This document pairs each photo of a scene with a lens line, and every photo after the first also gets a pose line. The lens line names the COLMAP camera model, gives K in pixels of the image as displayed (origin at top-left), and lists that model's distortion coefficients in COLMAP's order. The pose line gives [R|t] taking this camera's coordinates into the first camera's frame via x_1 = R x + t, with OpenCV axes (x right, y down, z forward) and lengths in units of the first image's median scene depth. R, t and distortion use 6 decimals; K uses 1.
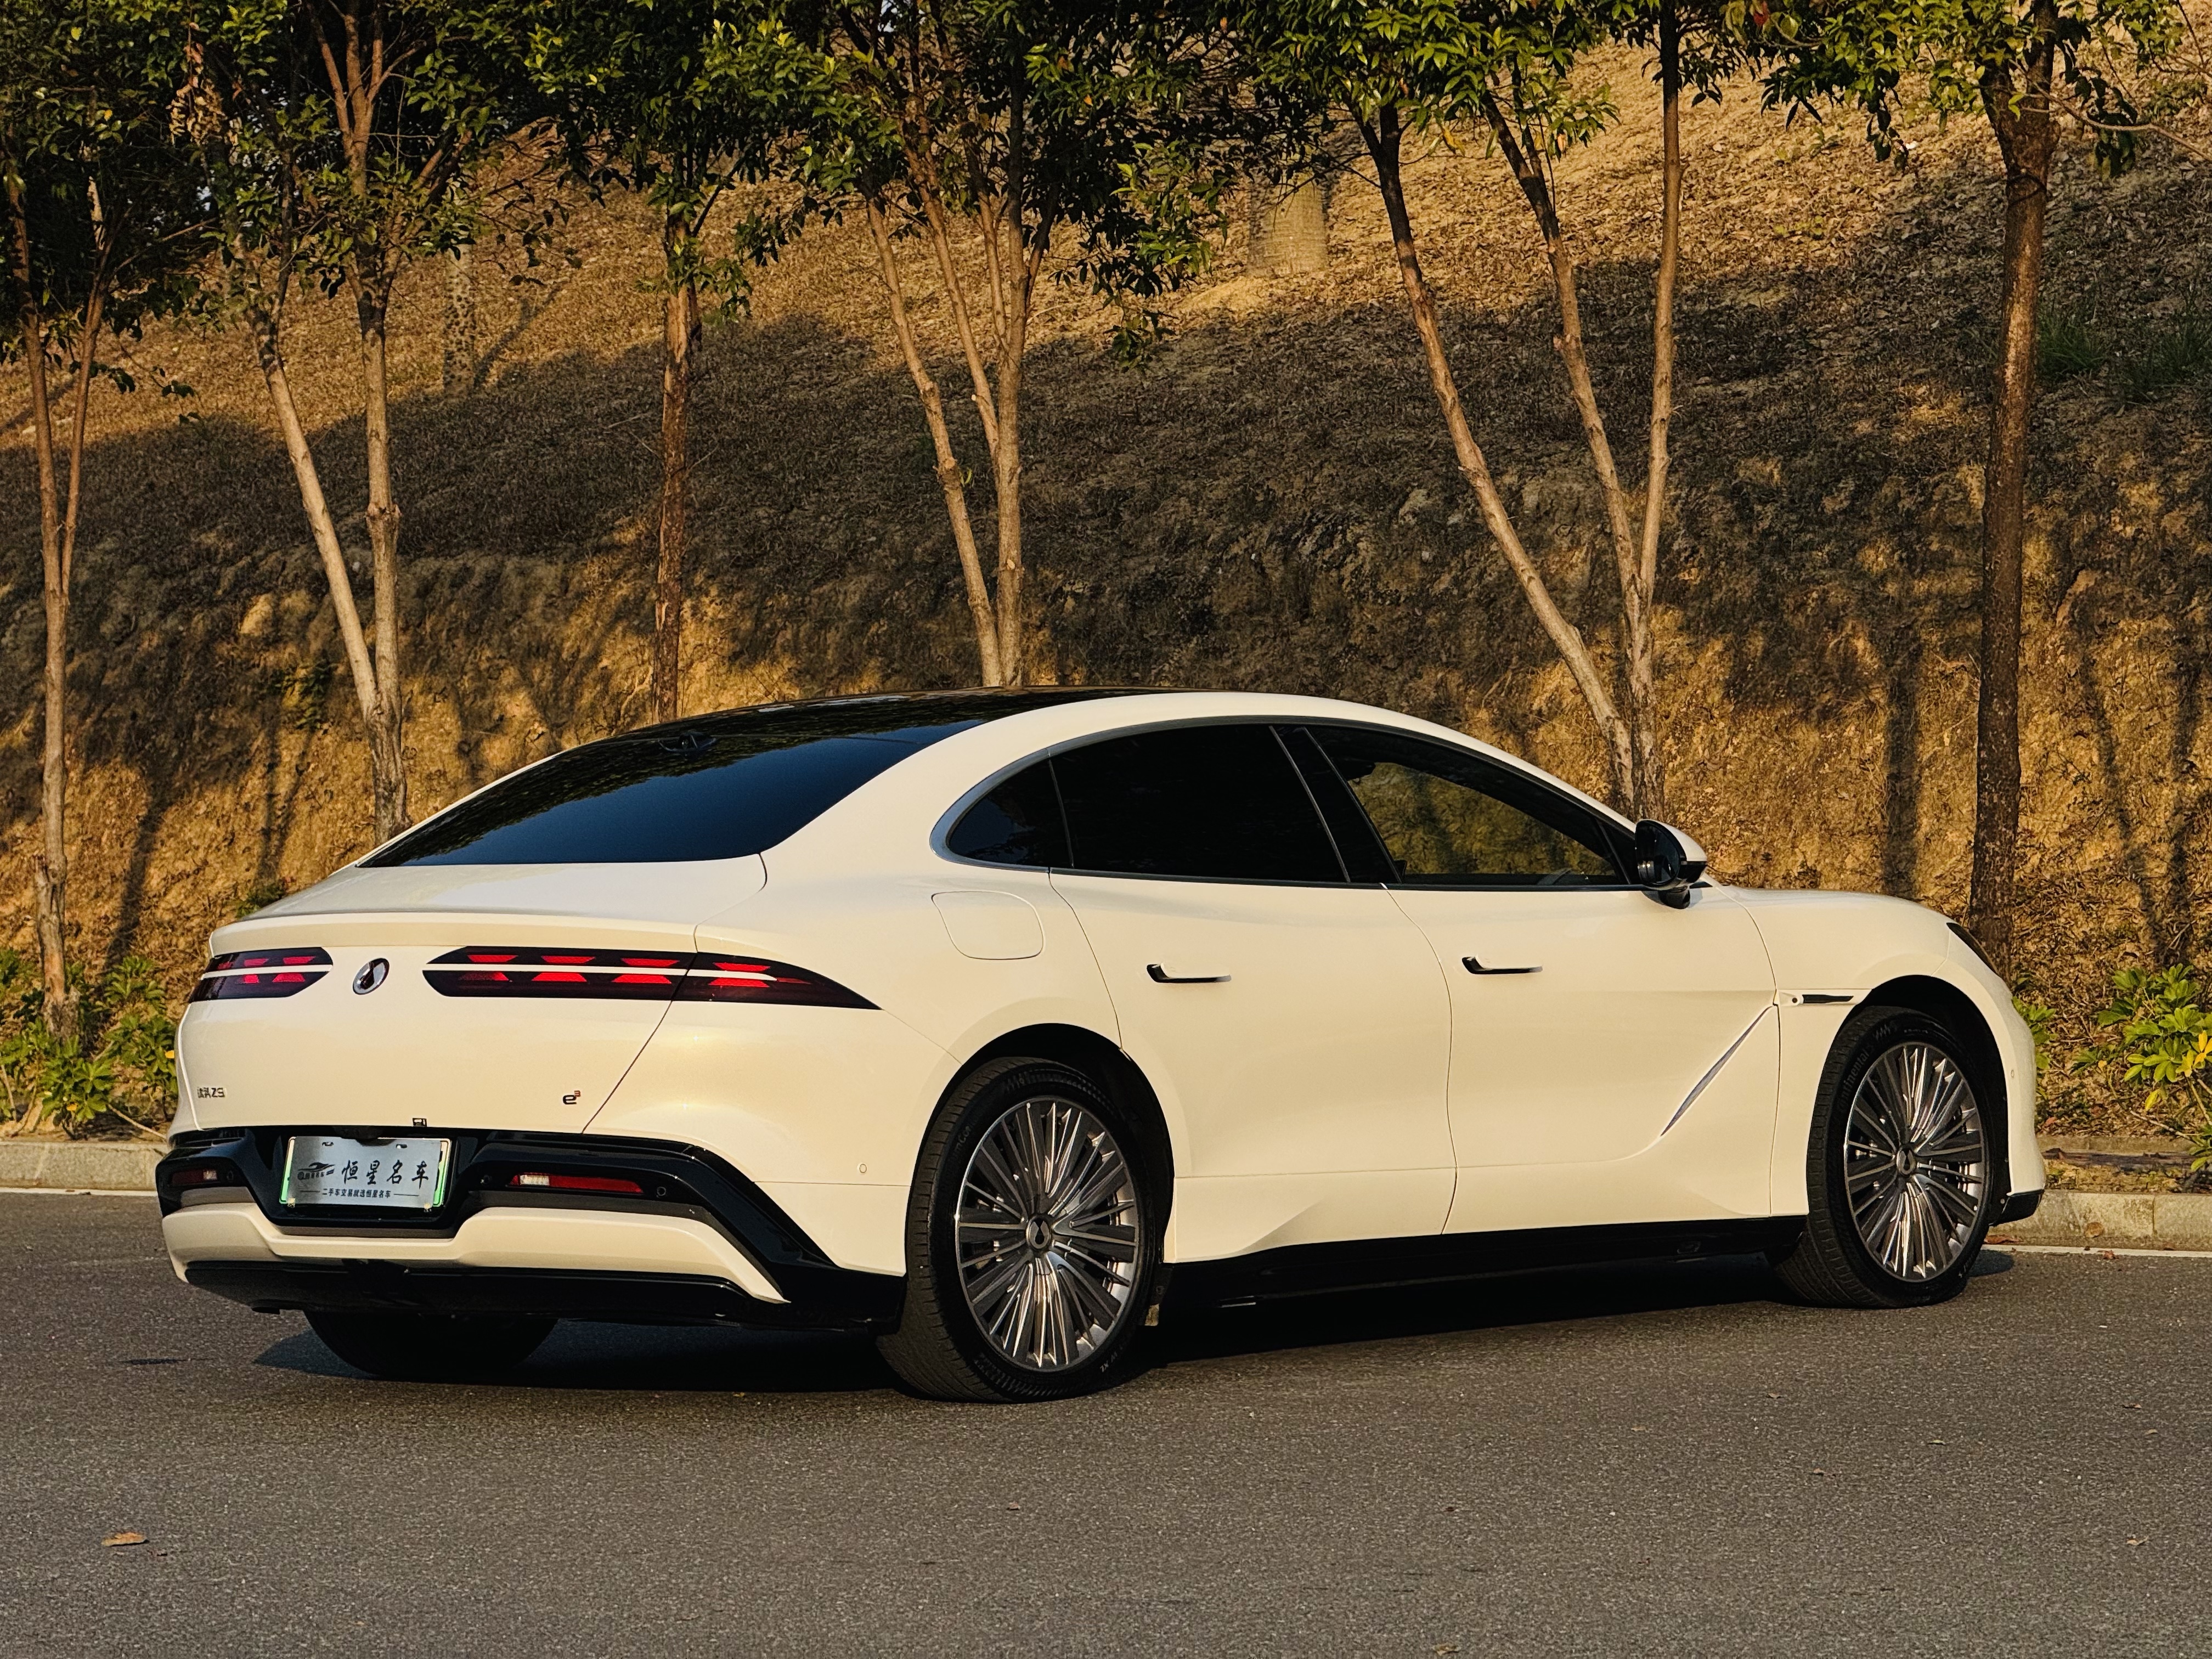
lens RADIAL K [[7787.3, 0, 1102.5], [0, 7787.3, 827.1], [0, 0, 1]] dist [0.395280, 0.000000]
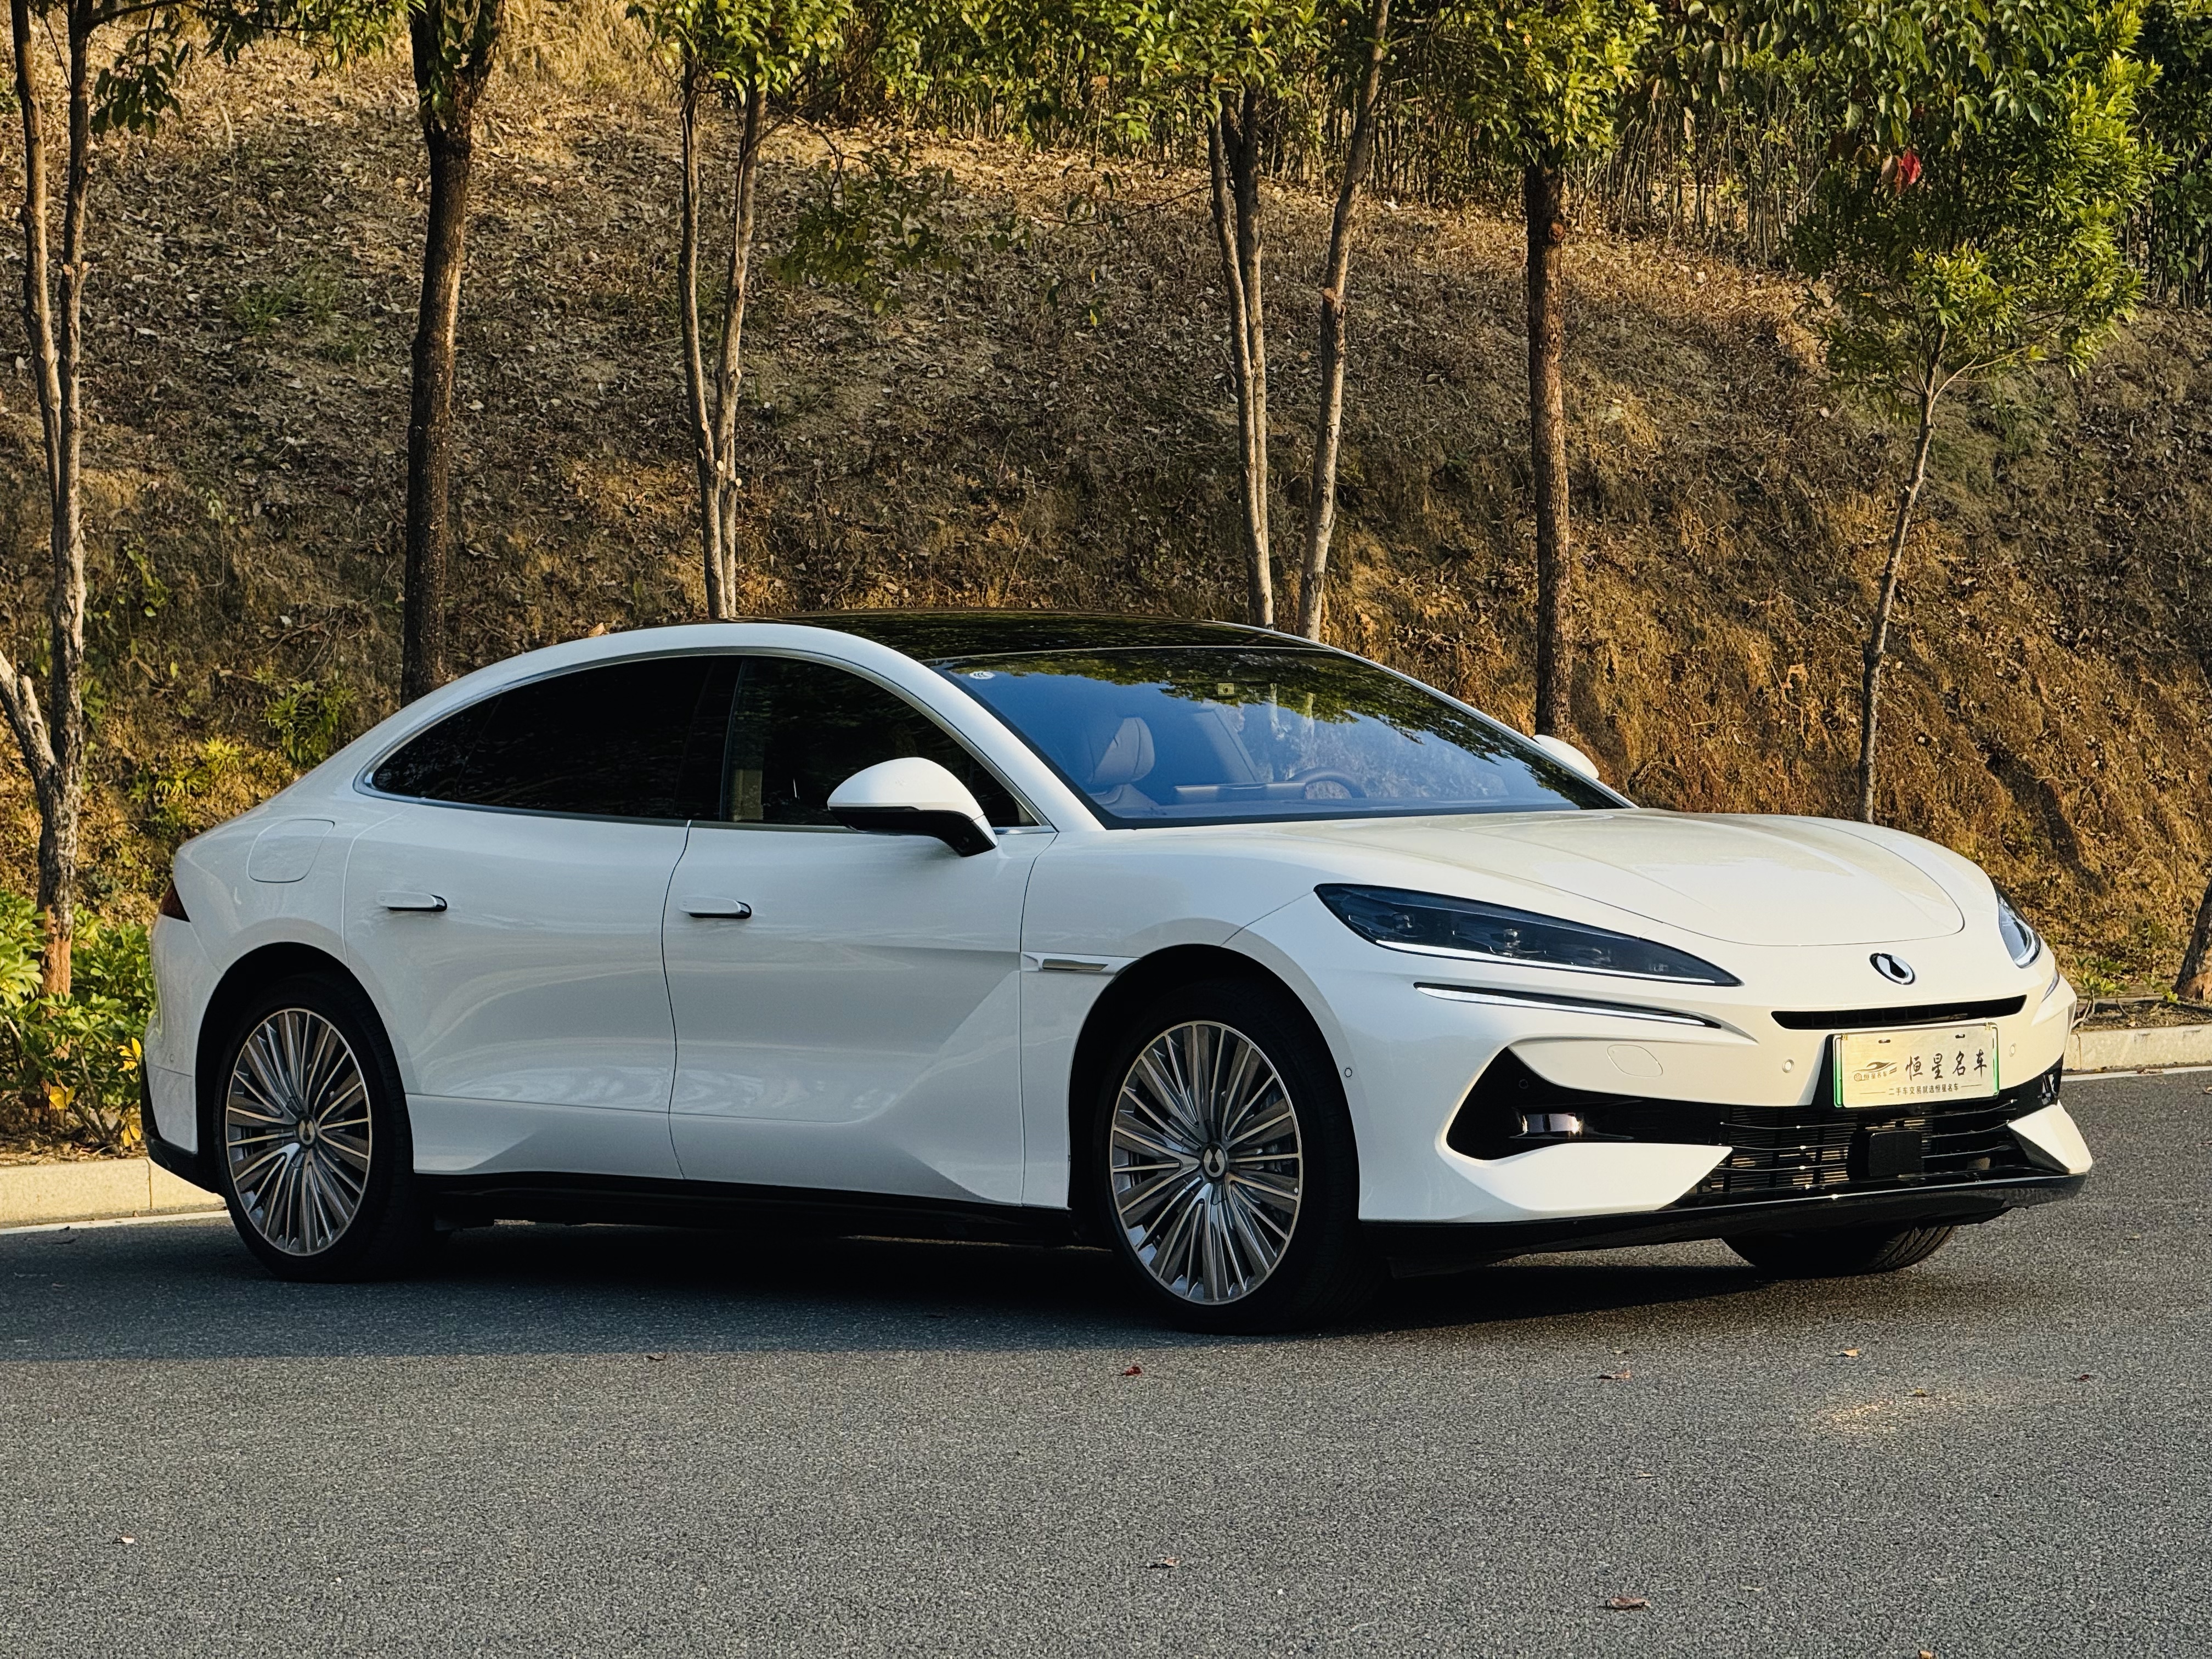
lens RADIAL K [[7784.4, 0, 1043.4], [0, 7784.4, 844.3], [0, 0, 1]] dist [0.225022, 0.000000]
pose [[0.198711, -0.001070, 0.980057, -1.058533], [0.031722, 0.999482, -0.005340, 0.019403], [-0.979545, 0.032150, 0.198642, 0.890961]]
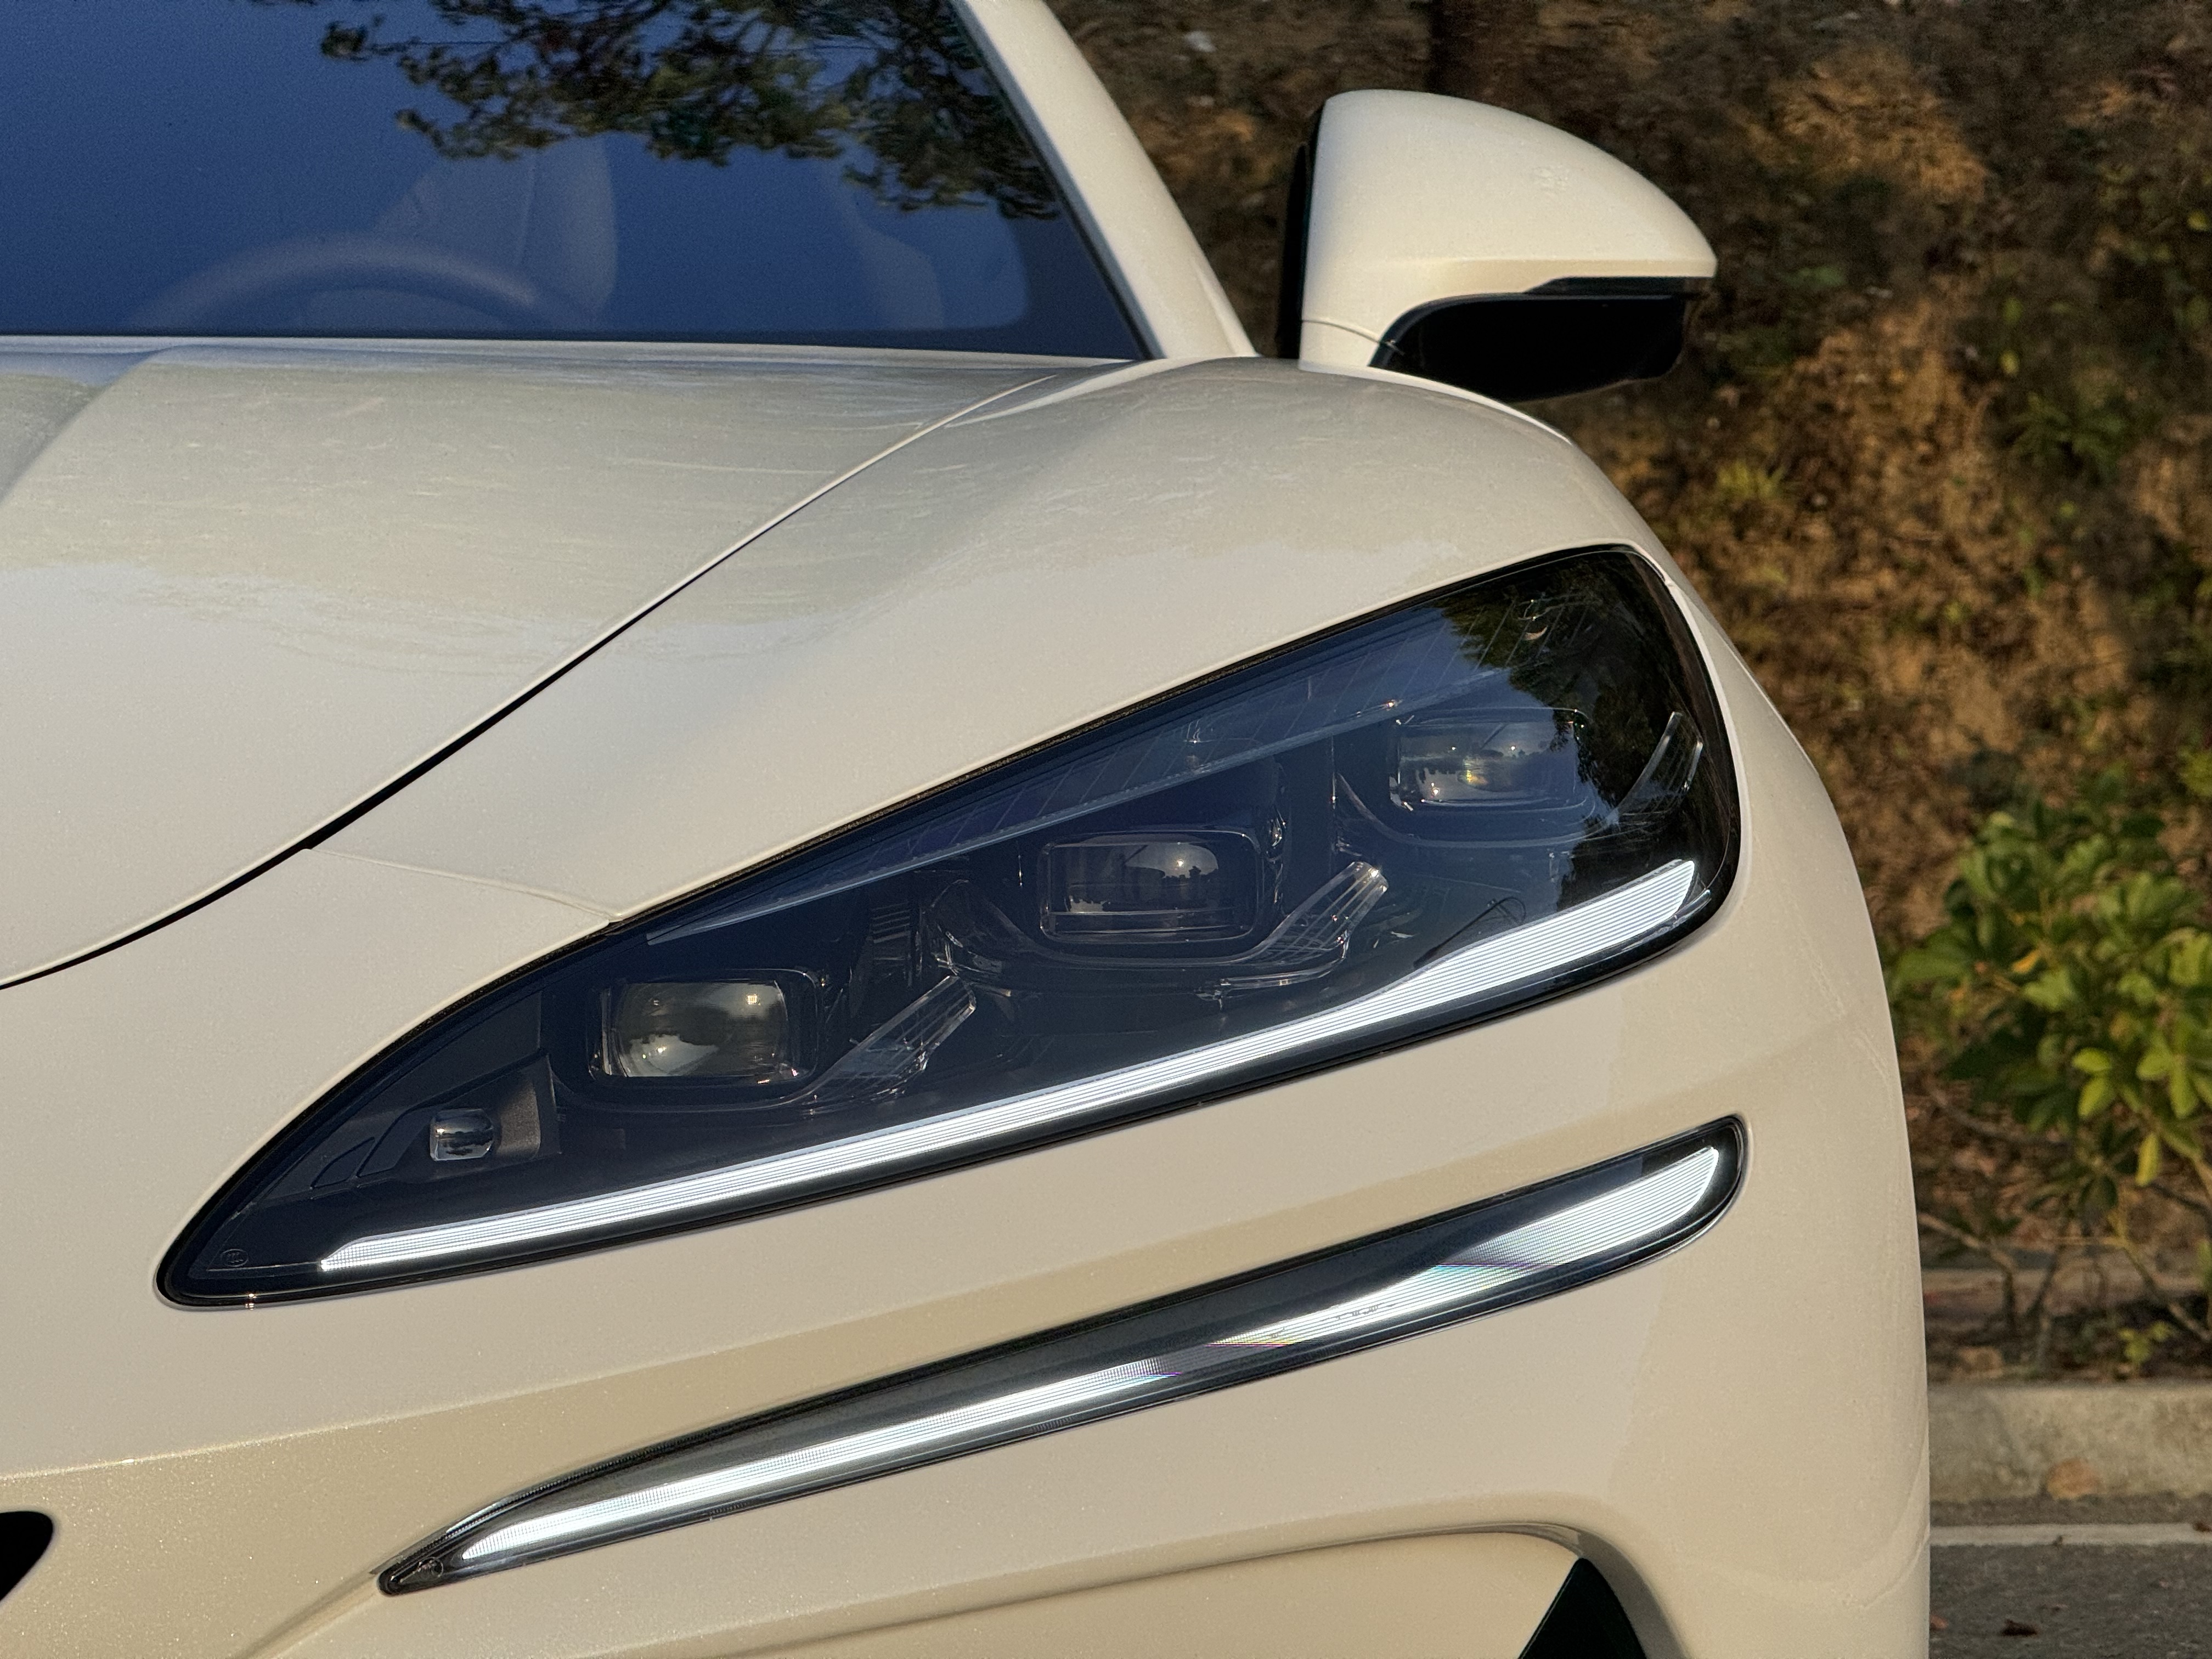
lens RADIAL K [[7786.8, 0, 1120.0], [0, 7786.8, 832.7], [0, 0, 1]] dist [0.249676, 0.000000]
pose [[0.756211, 0.004176, 0.654314, -0.213211], [0.006064, 0.999892, -0.013389, 0.026928], [-0.654299, 0.014093, 0.756104, 0.859830]]
